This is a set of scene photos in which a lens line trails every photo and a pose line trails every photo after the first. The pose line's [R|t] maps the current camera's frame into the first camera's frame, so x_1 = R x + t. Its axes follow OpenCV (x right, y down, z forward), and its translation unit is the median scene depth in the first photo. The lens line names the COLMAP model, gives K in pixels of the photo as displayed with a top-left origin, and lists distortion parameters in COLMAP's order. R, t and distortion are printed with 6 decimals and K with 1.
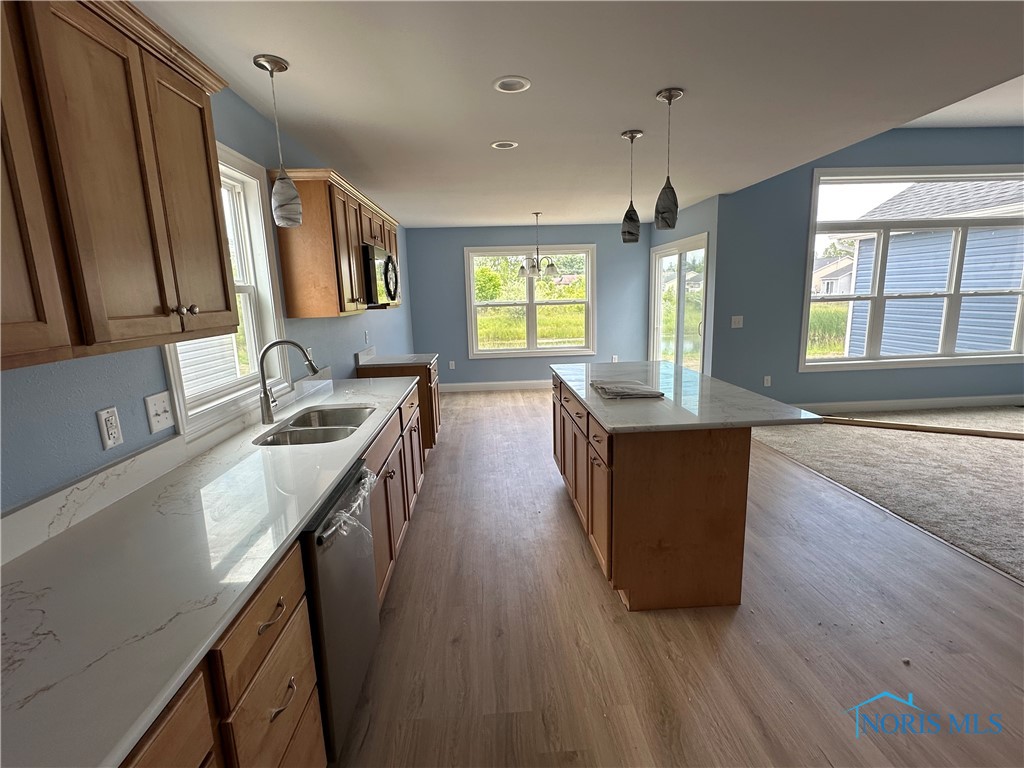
lens RADIAL K [[493.1, 0, 512.7], [0, 493.1, 387.7], [0, 0, 1]] dist [-0.002668, -0.000107]
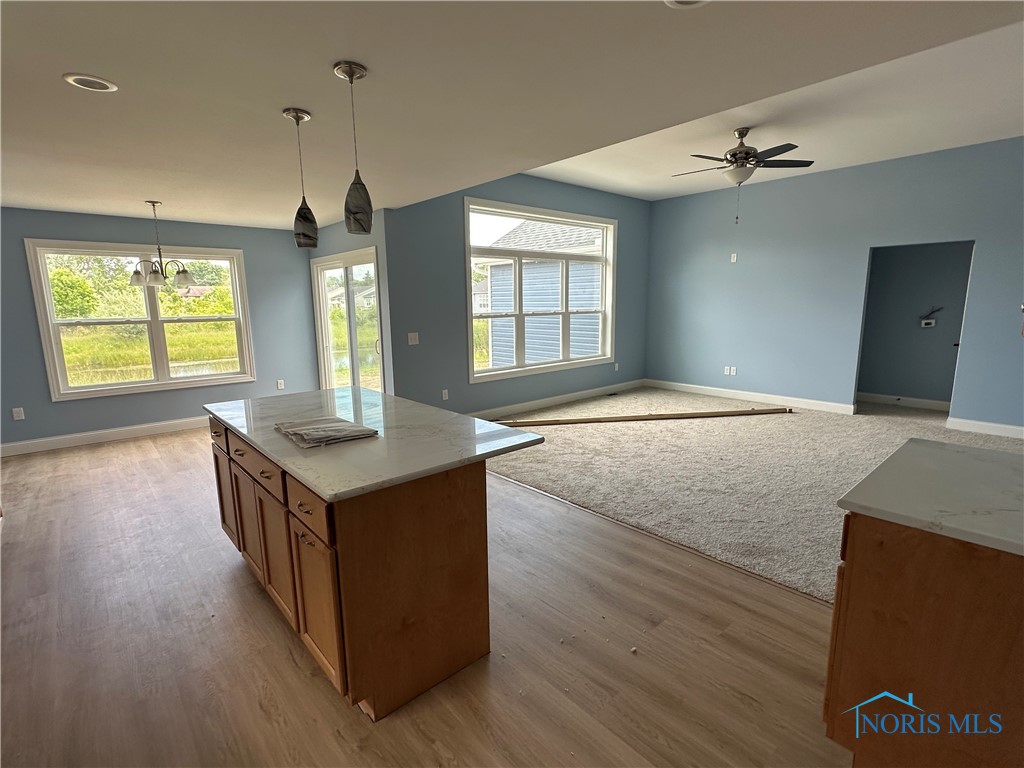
lens RADIAL K [[493.1, 0, 512.7], [0, 493.1, 387.7], [0, 0, 1]] dist [-0.002668, -0.000107]
pose [[0.783360, -0.087438, 0.615387, -0.011650], [0.106084, 0.994338, 0.006242, -0.024835], [-0.612448, 0.060394, 0.788201, 0.121410]]
